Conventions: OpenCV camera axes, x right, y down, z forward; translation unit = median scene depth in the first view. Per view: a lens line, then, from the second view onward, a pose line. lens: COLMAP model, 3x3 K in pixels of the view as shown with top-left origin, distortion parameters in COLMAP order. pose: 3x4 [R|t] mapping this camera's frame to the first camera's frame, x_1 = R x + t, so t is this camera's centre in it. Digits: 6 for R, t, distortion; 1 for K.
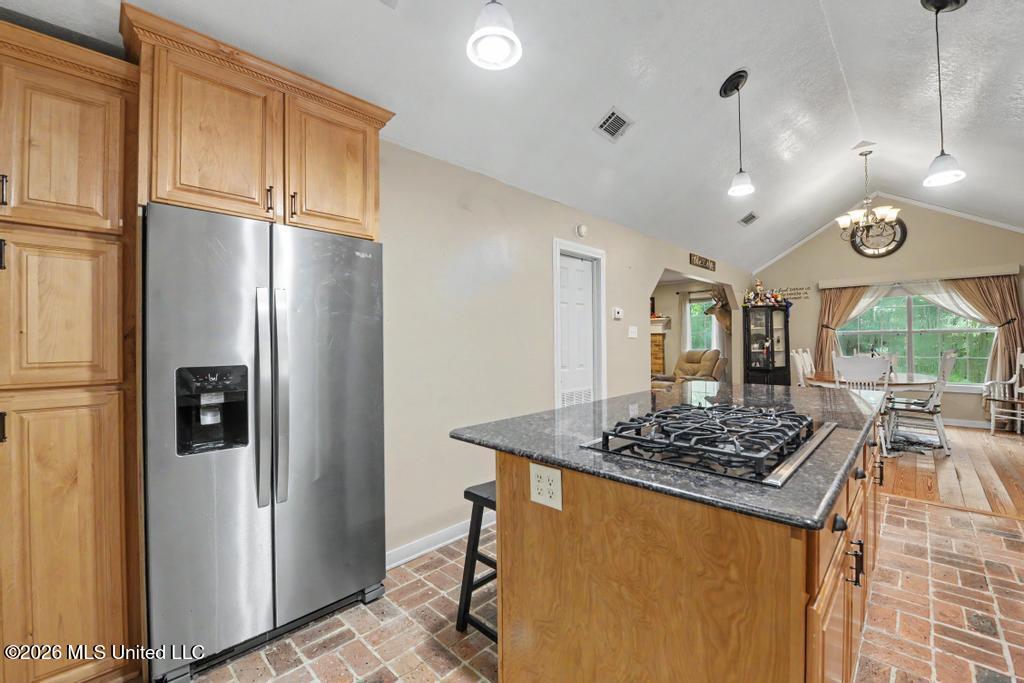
lens RADIAL K [[411.5, 0, 512.0], [0, 411.5, 341.5], [0, 0, 1]] dist [-0.018863, -0.000329]
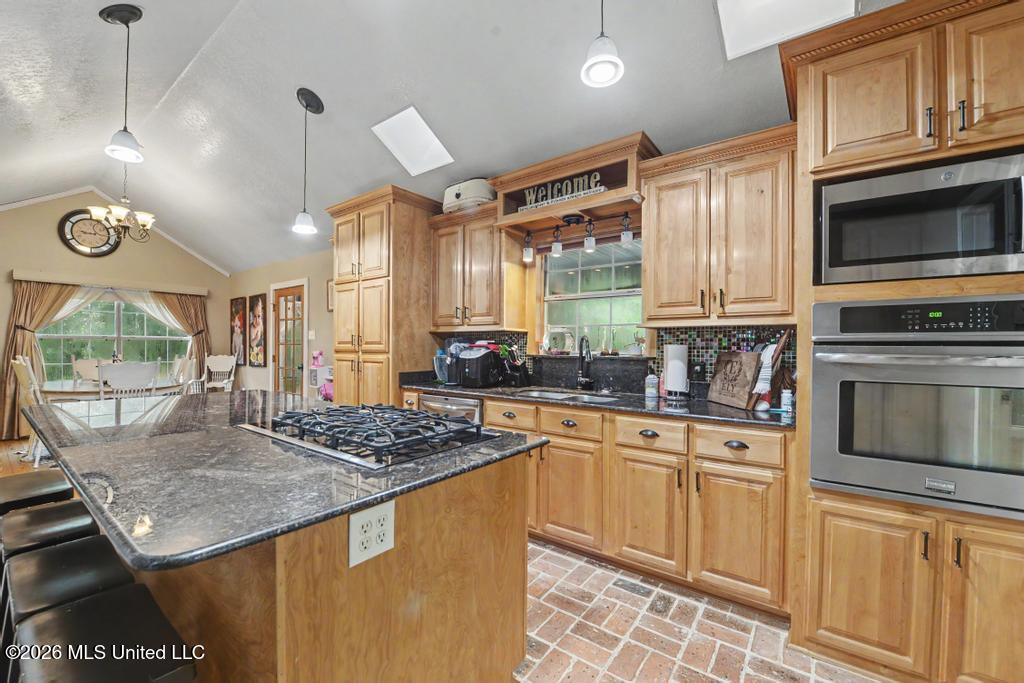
lens RADIAL K [[416.8, 0, 508.8], [0, 416.8, 346.3], [0, 0, 1]] dist [-0.018100, -0.000032]
pose [[-0.133320, 0.009784, 0.991025, -0.144304], [-0.005755, 0.999927, -0.010647, 0.002103], [-0.991056, -0.007123, -0.133254, 0.169784]]
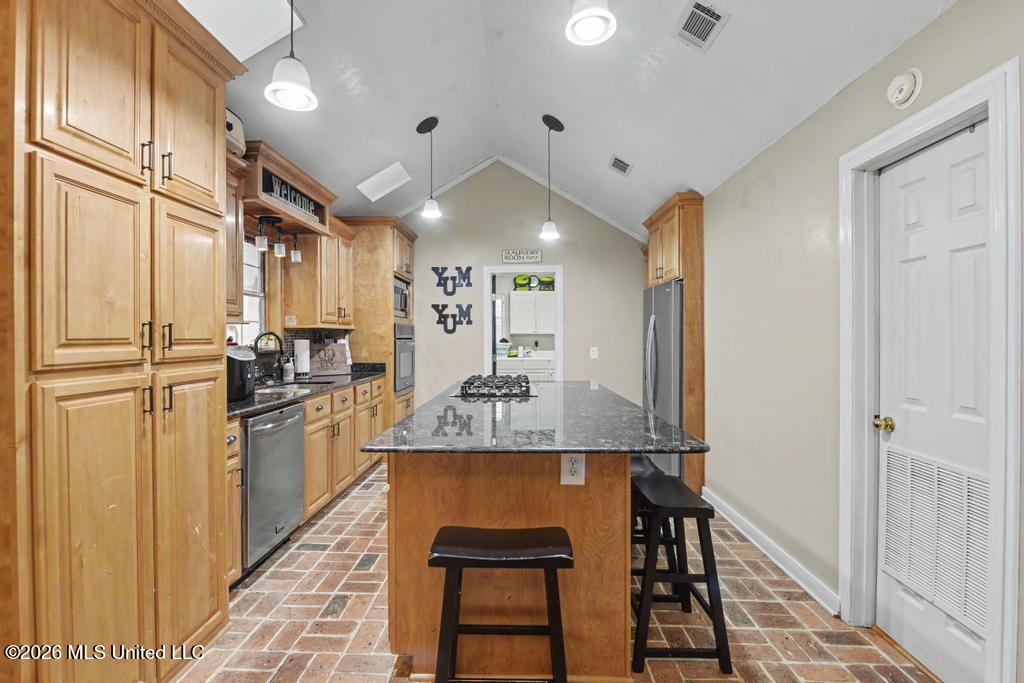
lens RADIAL K [[478.4, 0, 511.9], [0, 478.4, 336.0], [0, 0, 1]] dist [-0.001625, -0.000028]
pose [[-0.729812, 0.009472, -0.683582, 0.473407], [0.010145, 0.999944, 0.003024, -0.008751], [0.683572, -0.004727, -0.729868, 0.628735]]
